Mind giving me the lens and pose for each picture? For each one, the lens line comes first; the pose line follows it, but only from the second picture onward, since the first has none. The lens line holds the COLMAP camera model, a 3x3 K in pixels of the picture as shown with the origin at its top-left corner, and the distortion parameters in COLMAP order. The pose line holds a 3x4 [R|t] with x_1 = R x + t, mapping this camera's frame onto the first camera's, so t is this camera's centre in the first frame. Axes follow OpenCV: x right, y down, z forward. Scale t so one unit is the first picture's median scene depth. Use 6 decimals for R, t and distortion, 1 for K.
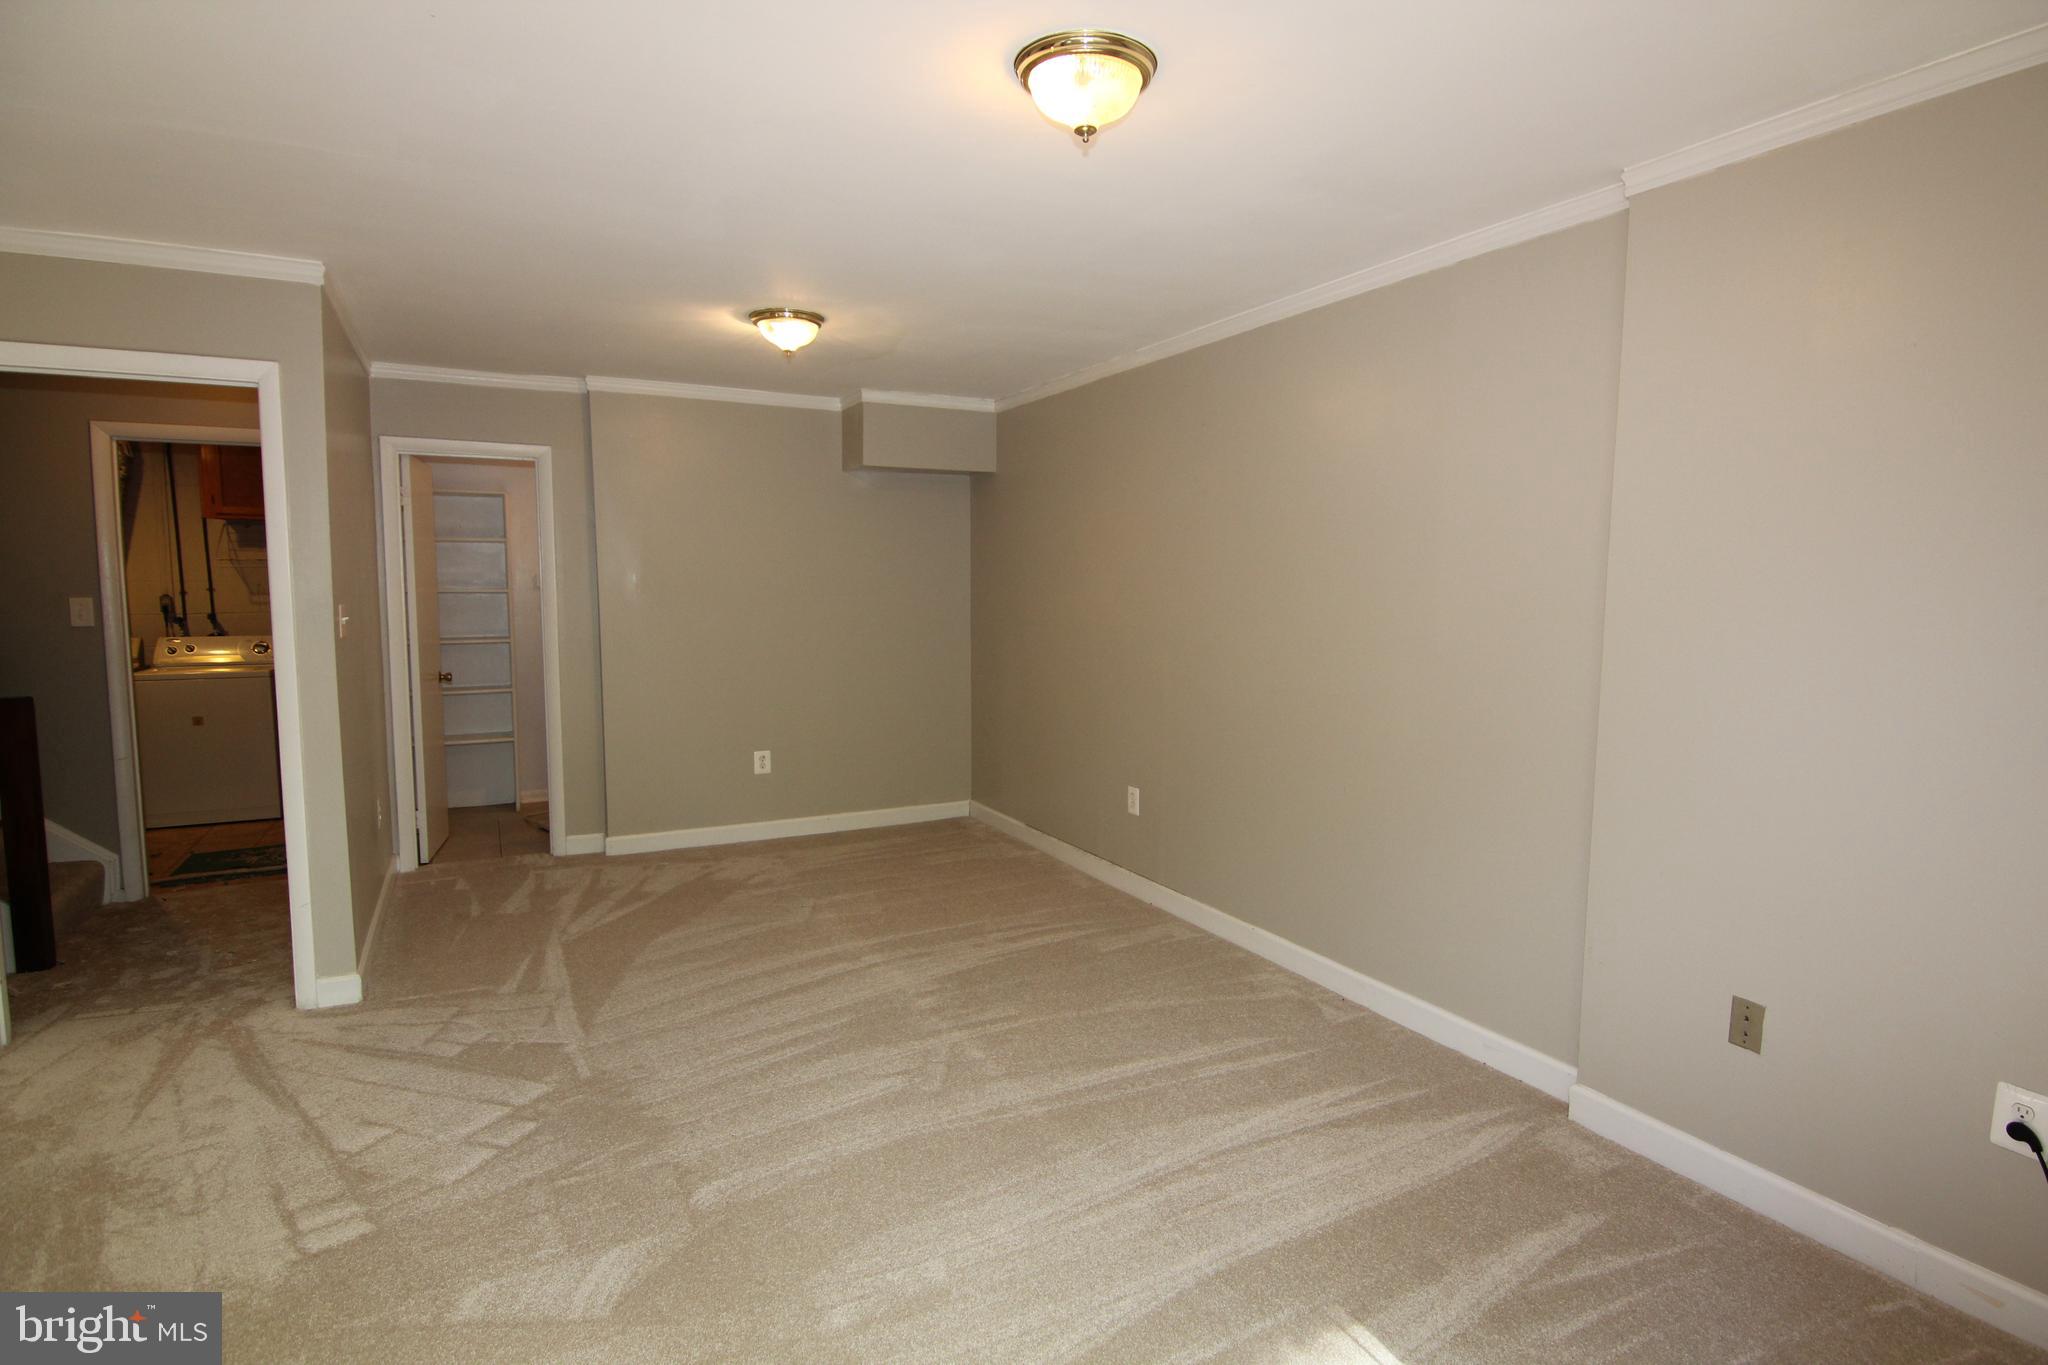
lens RADIAL K [[1043.0, 0, 1047.6], [0, 1043.0, 682.2], [0, 0, 1]] dist [-0.006796, -0.010283]
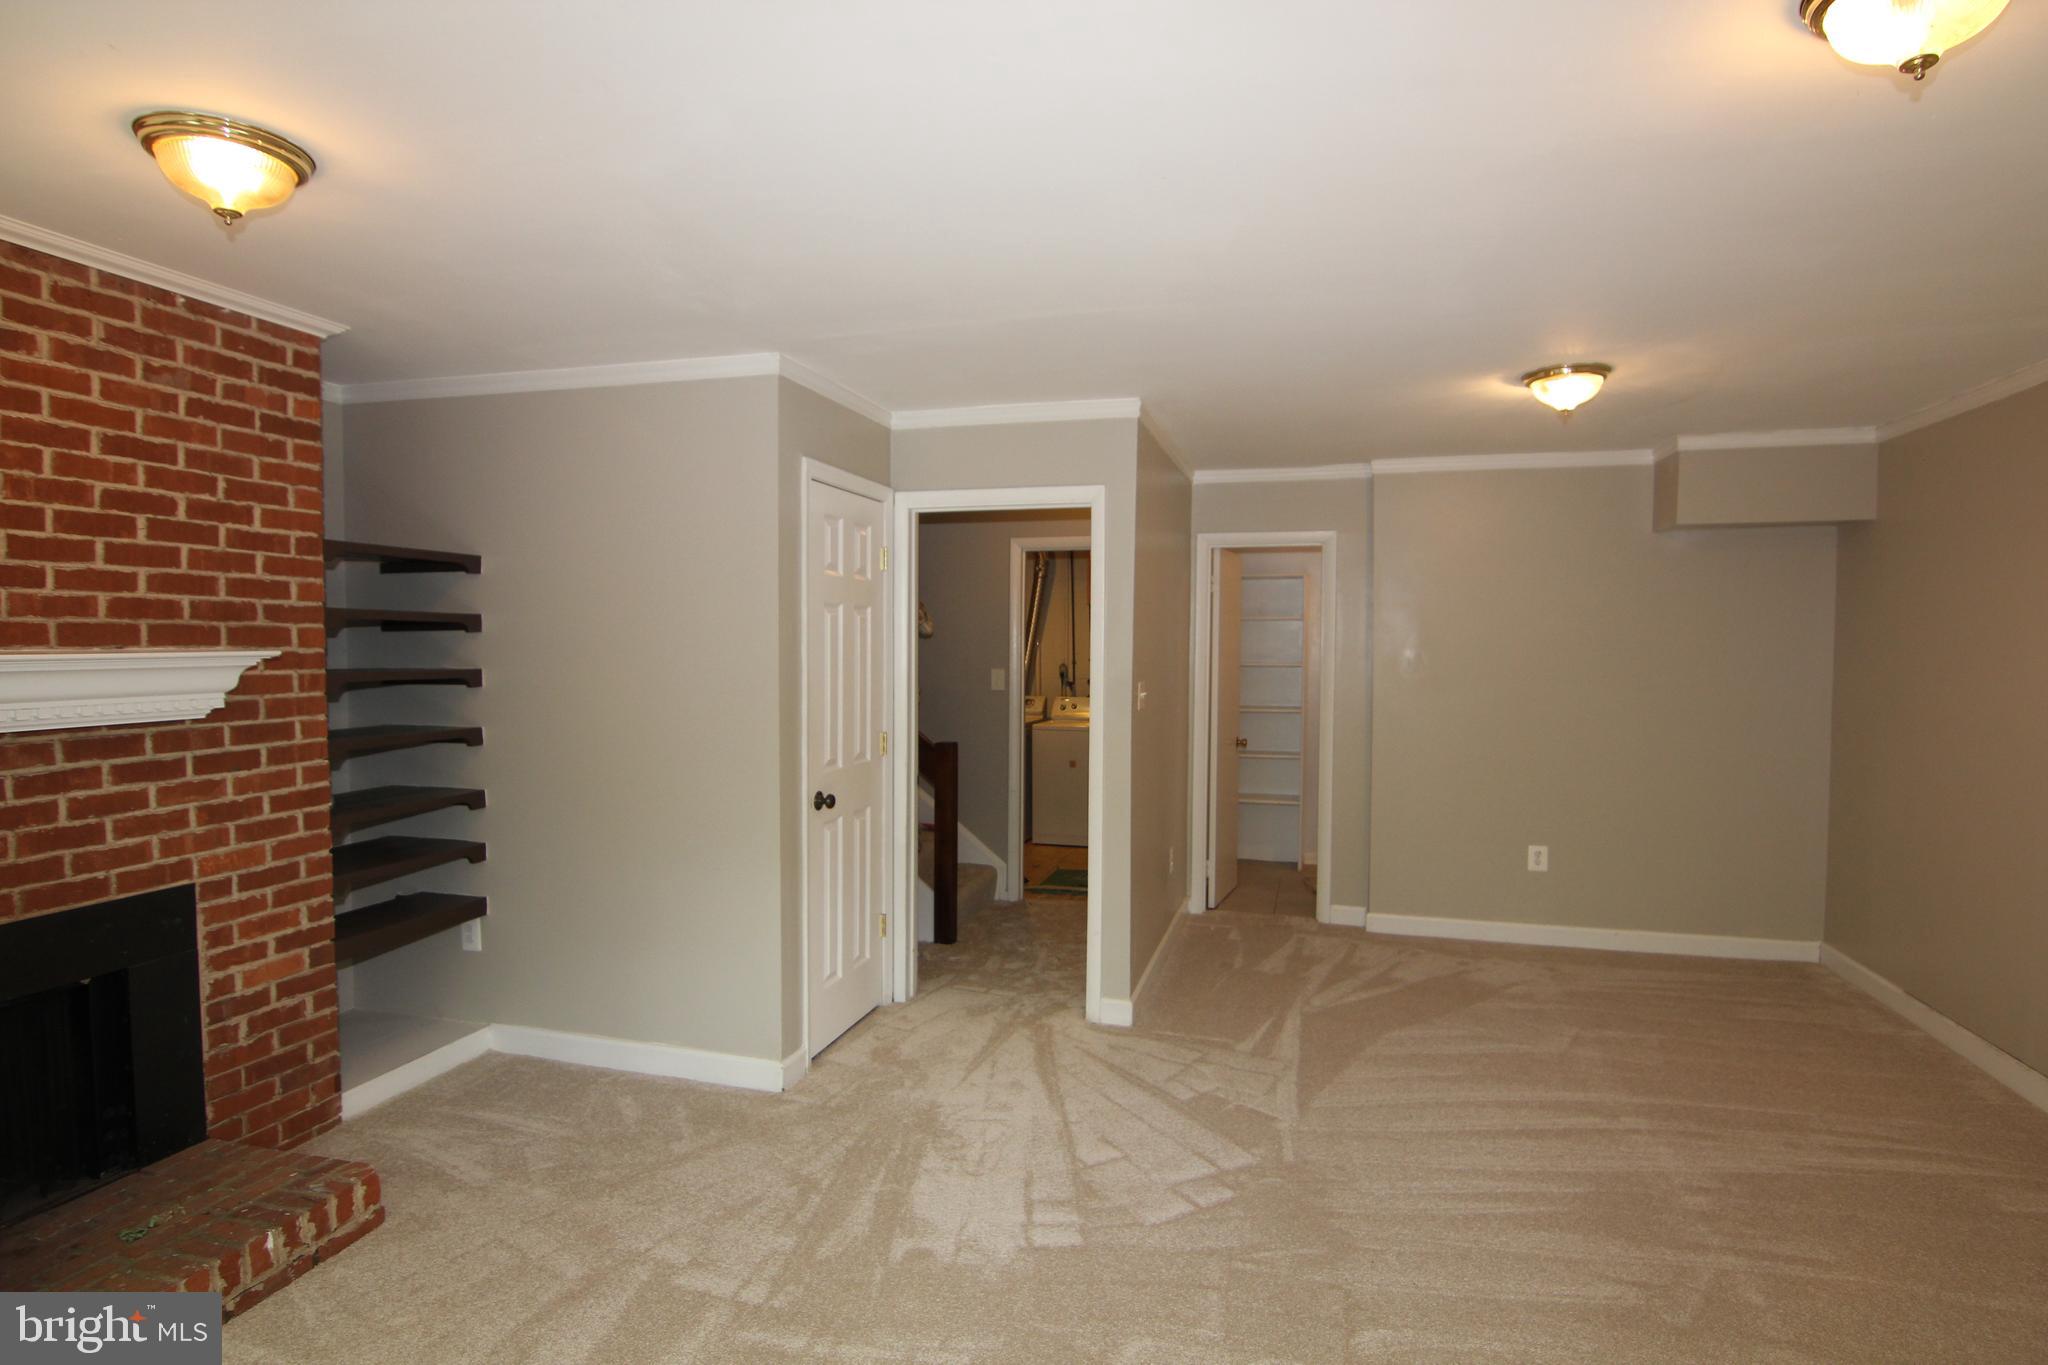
lens RADIAL K [[1043.0, 0, 1046.2], [0, 1043.0, 684.1], [0, 0, 1]] dist [-0.006796, -0.010283]
pose [[0.726560, 0.024954, -0.686650, 0.047855], [-0.065973, 0.997257, -0.033566, -0.022579], [0.683929, 0.069688, 0.726213, 0.058082]]
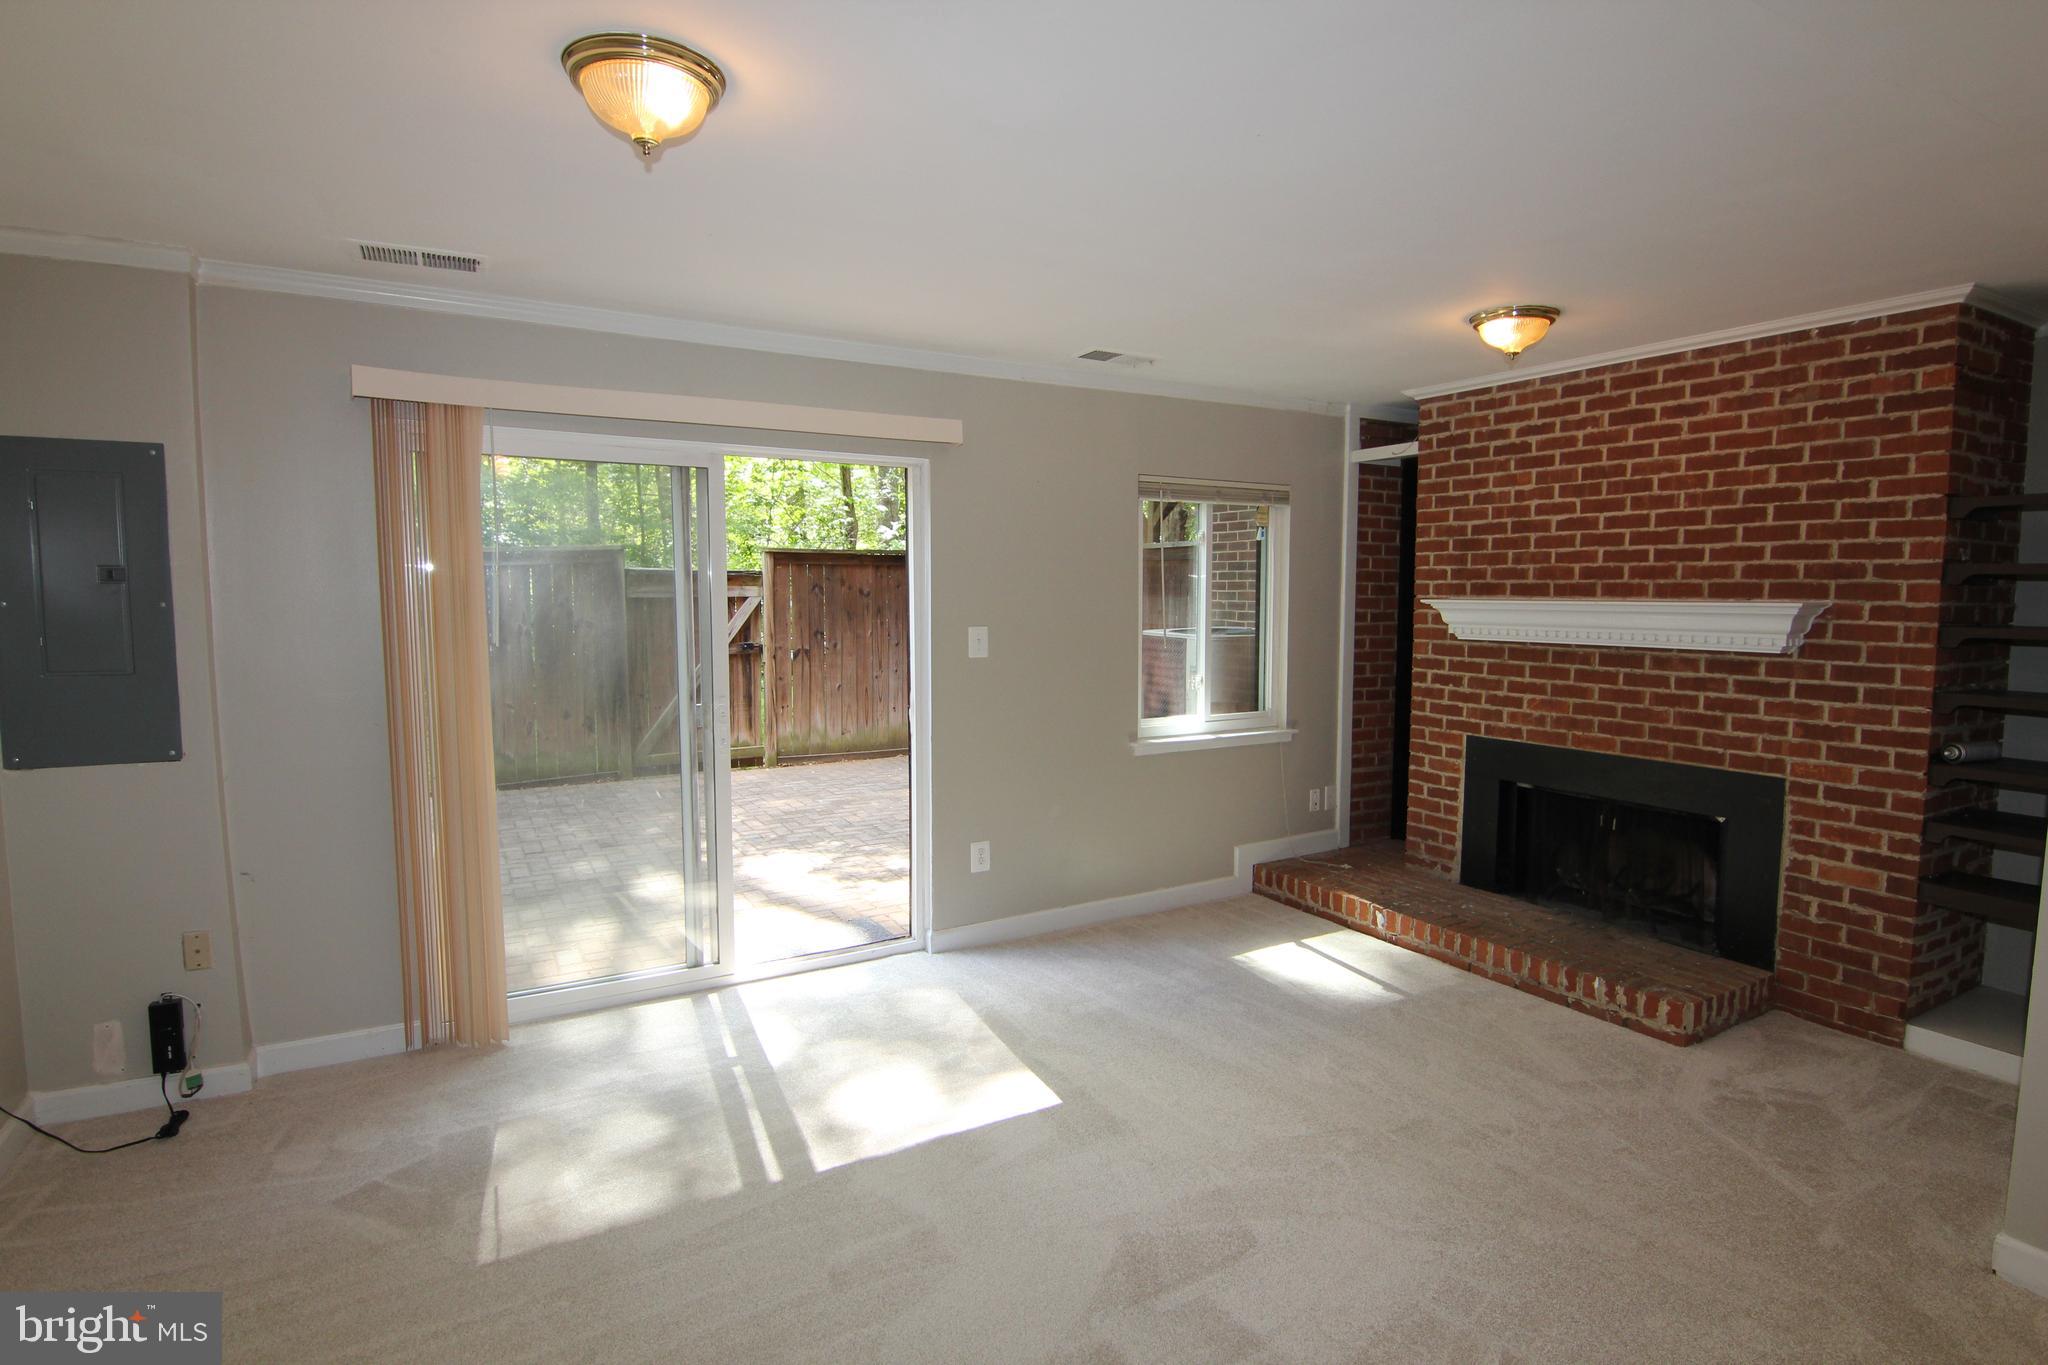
lens RADIAL K [[1043.0, 0, 1031.5], [0, 1043.0, 681.2], [0, 0, 1]] dist [-0.006796, -0.010283]
pose [[-0.999715, -0.005845, -0.023165, -0.144487], [-0.009986, 0.983084, 0.182885, -0.118773], [0.021705, 0.183064, -0.982861, 1.026523]]
